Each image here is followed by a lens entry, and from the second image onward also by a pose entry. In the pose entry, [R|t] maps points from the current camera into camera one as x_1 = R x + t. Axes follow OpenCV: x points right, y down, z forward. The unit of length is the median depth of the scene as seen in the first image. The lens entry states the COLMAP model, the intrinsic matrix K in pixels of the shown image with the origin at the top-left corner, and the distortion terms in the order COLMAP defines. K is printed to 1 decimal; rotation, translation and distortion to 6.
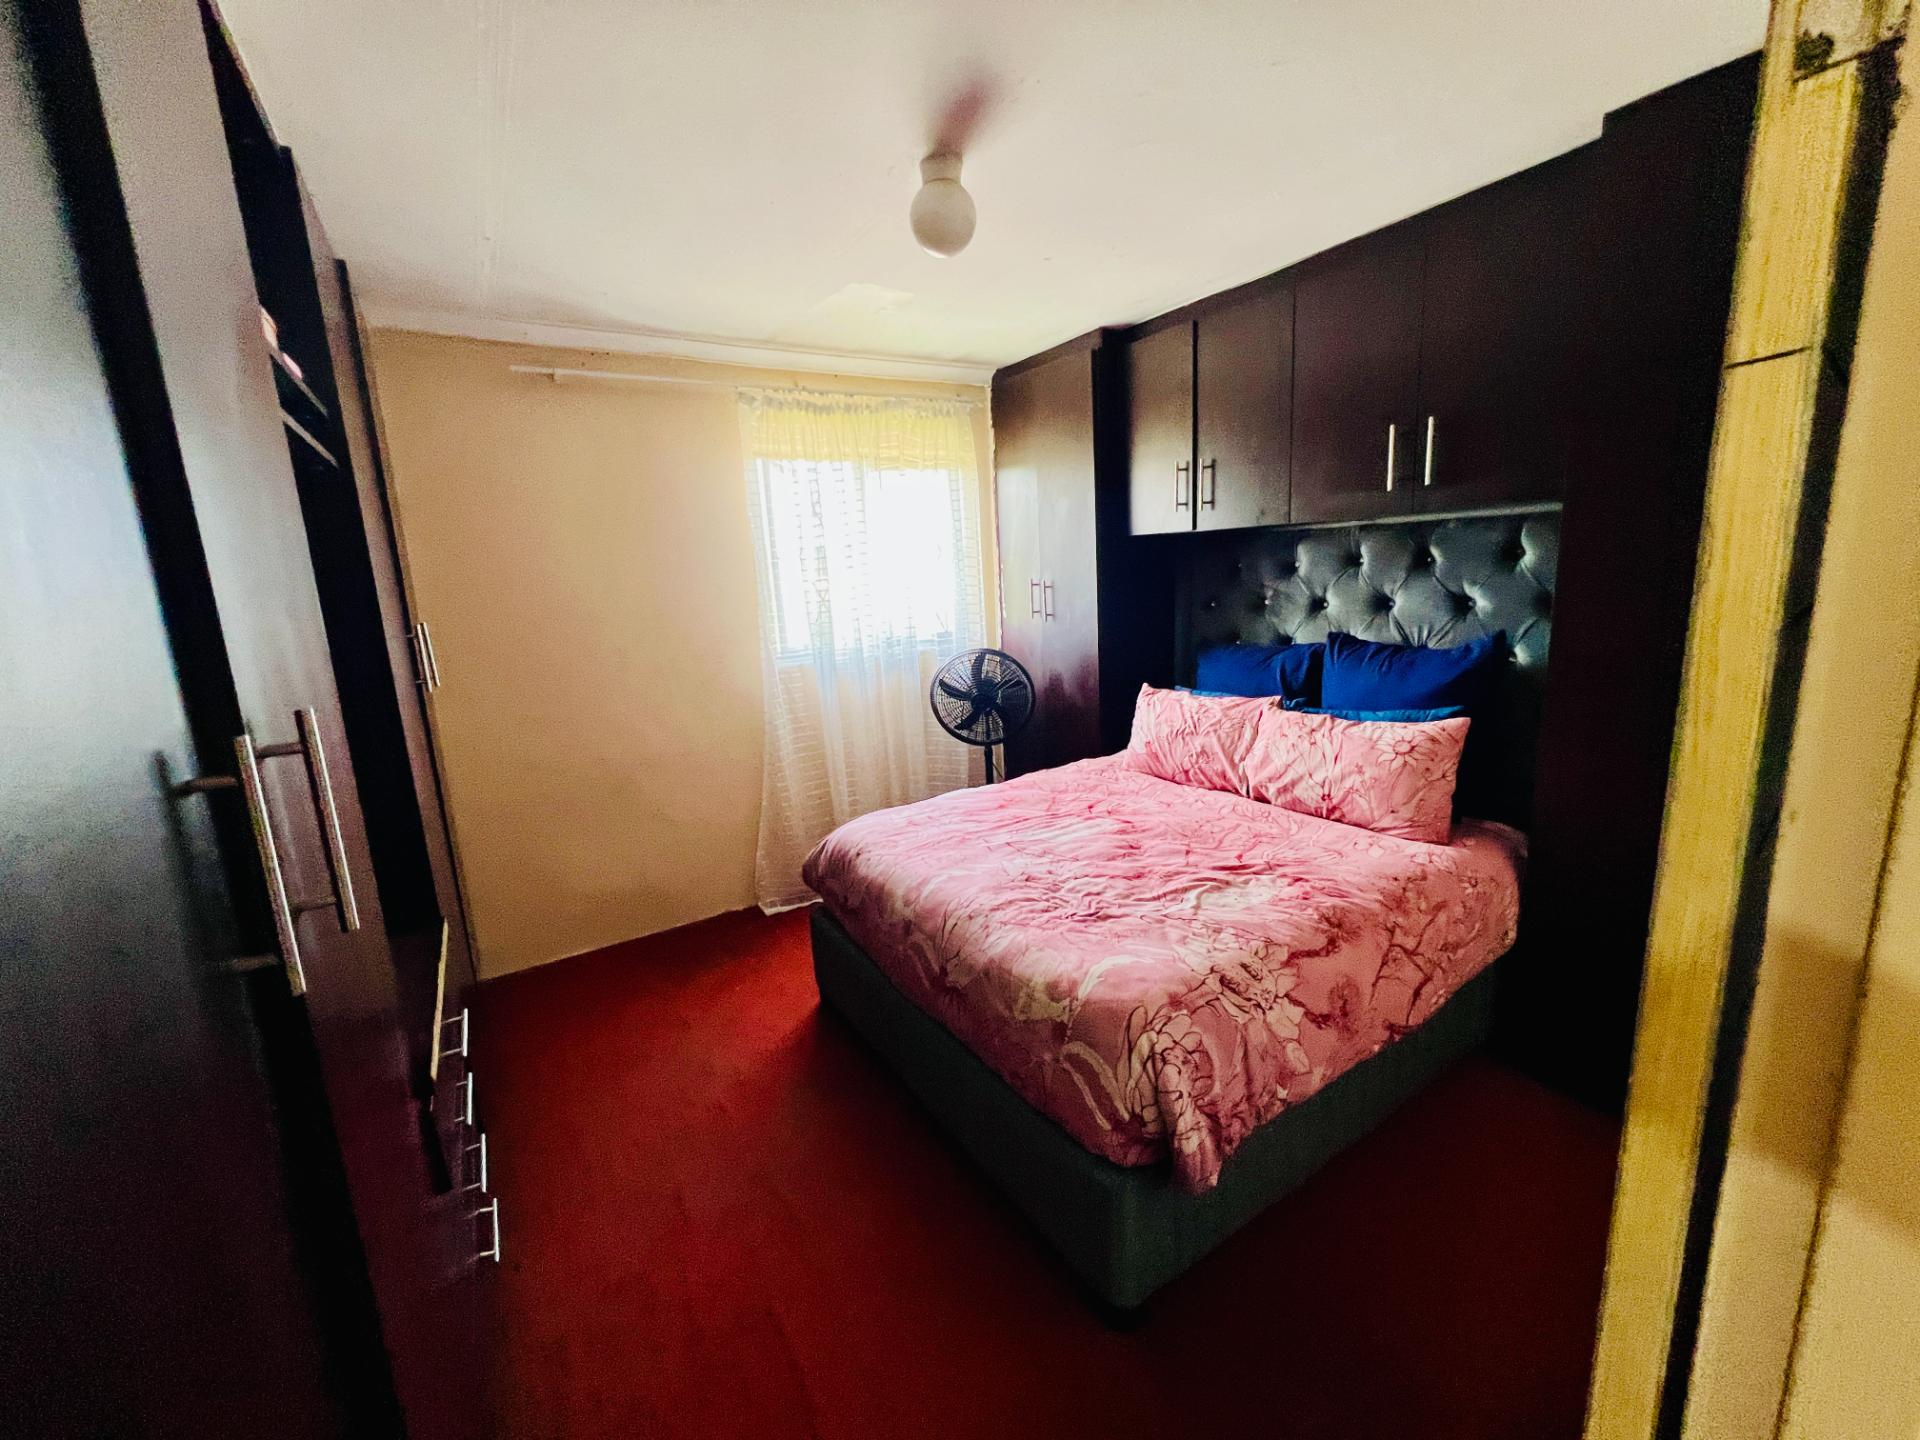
lens RADIAL K [[770.7, 0, 958.5], [0, 770.7, 717.8], [0, 0, 1]] dist [-0.002833, 0.001126]
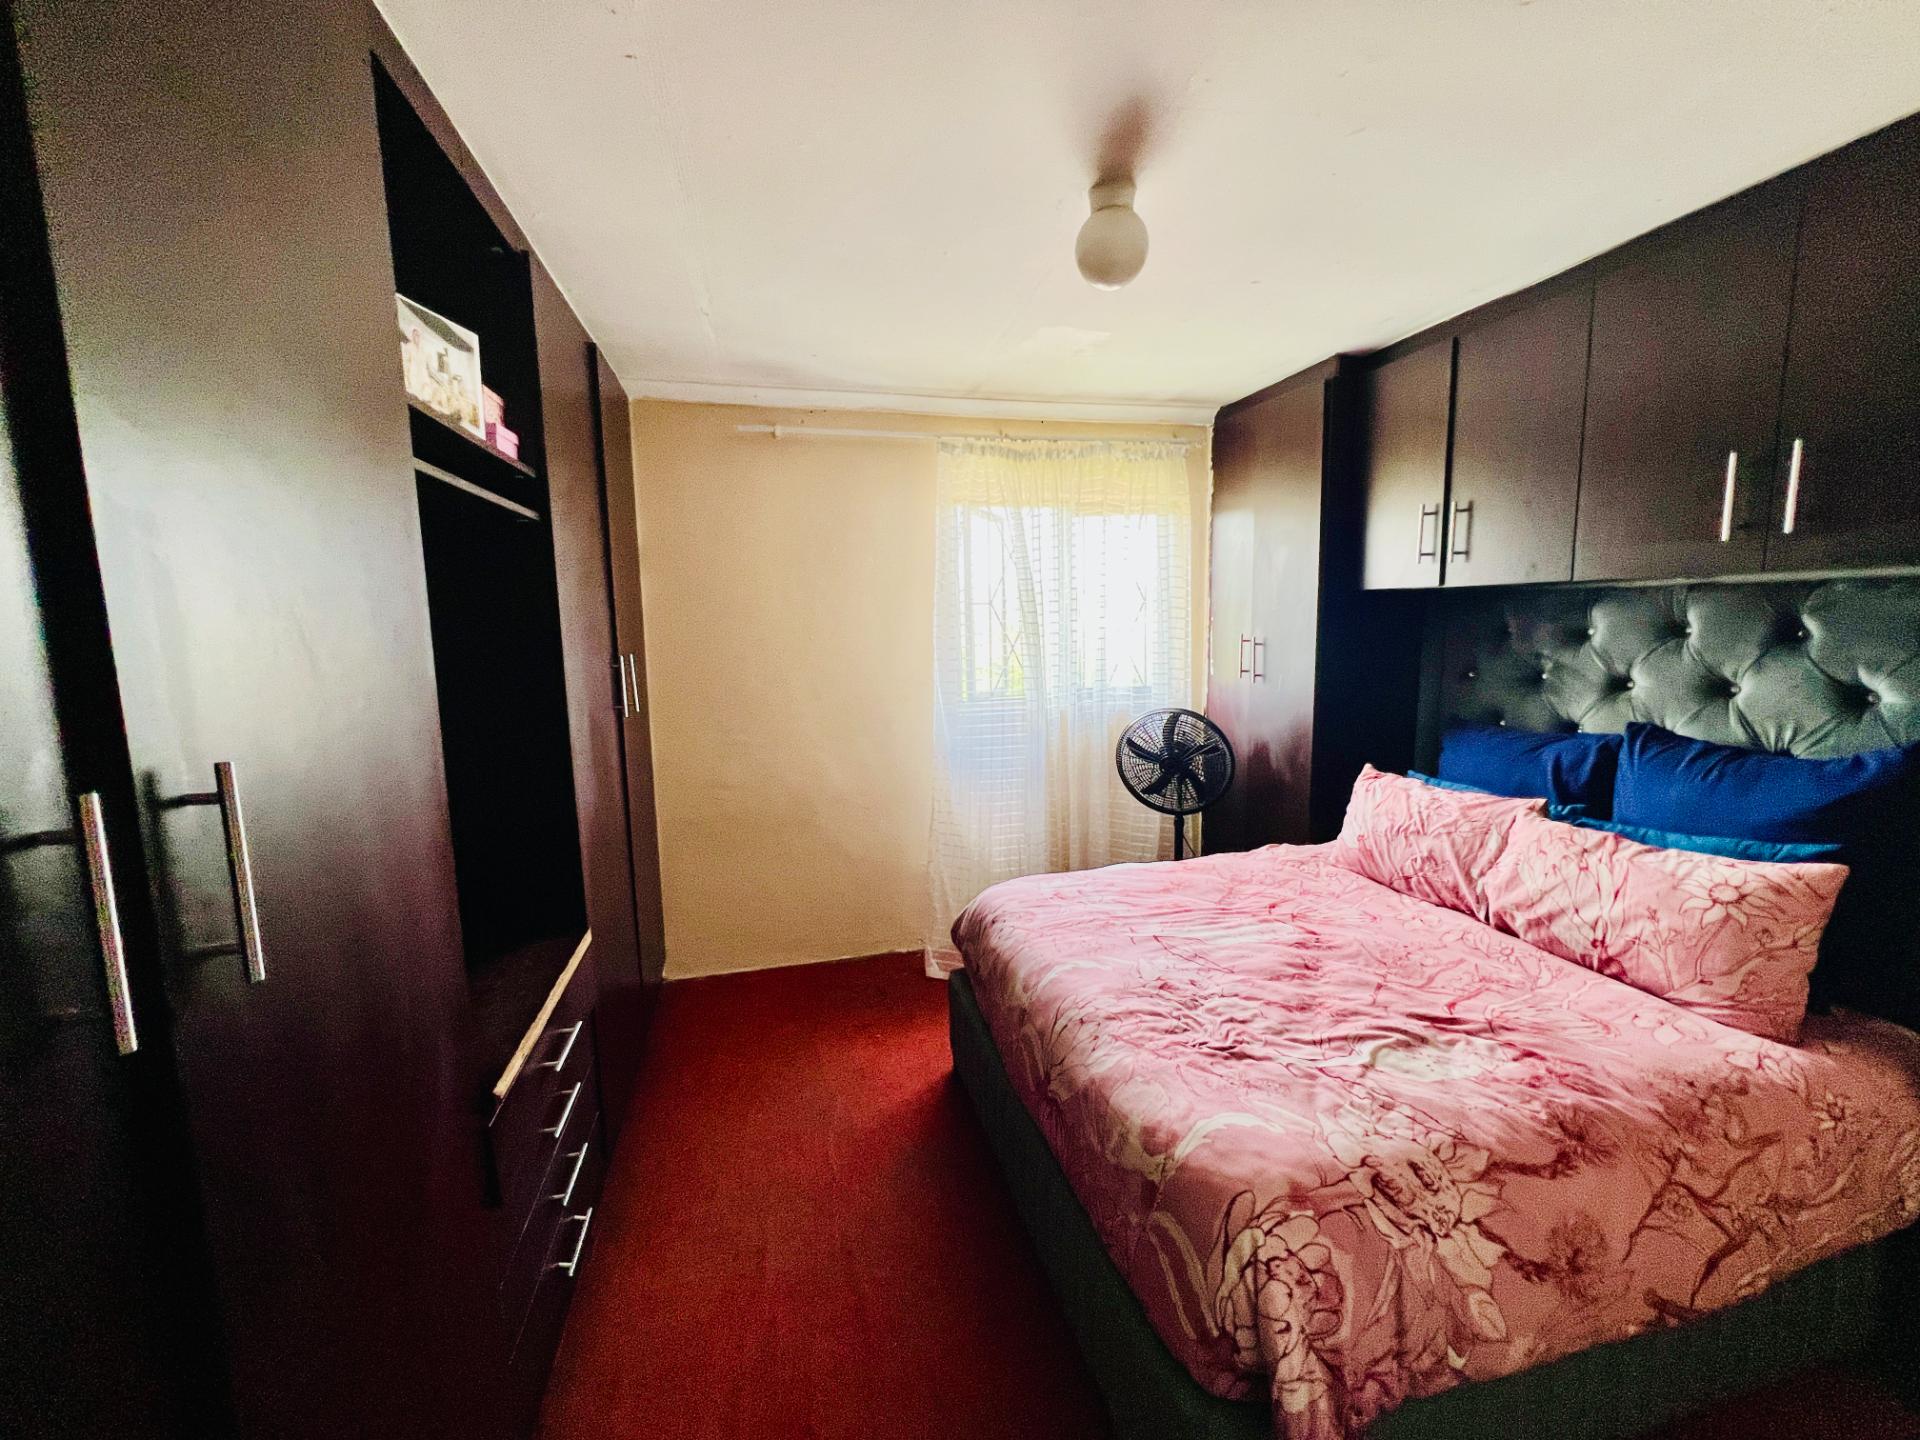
lens RADIAL K [[770.7, 0, 958.1], [0, 770.7, 716.2], [0, 0, 1]] dist [-0.002833, 0.001126]
pose [[0.947403, 0.073470, -0.311496, 0.104419], [-0.090154, 0.995145, -0.039482, -0.031523], [0.307083, 0.065488, 0.949427, 0.083678]]
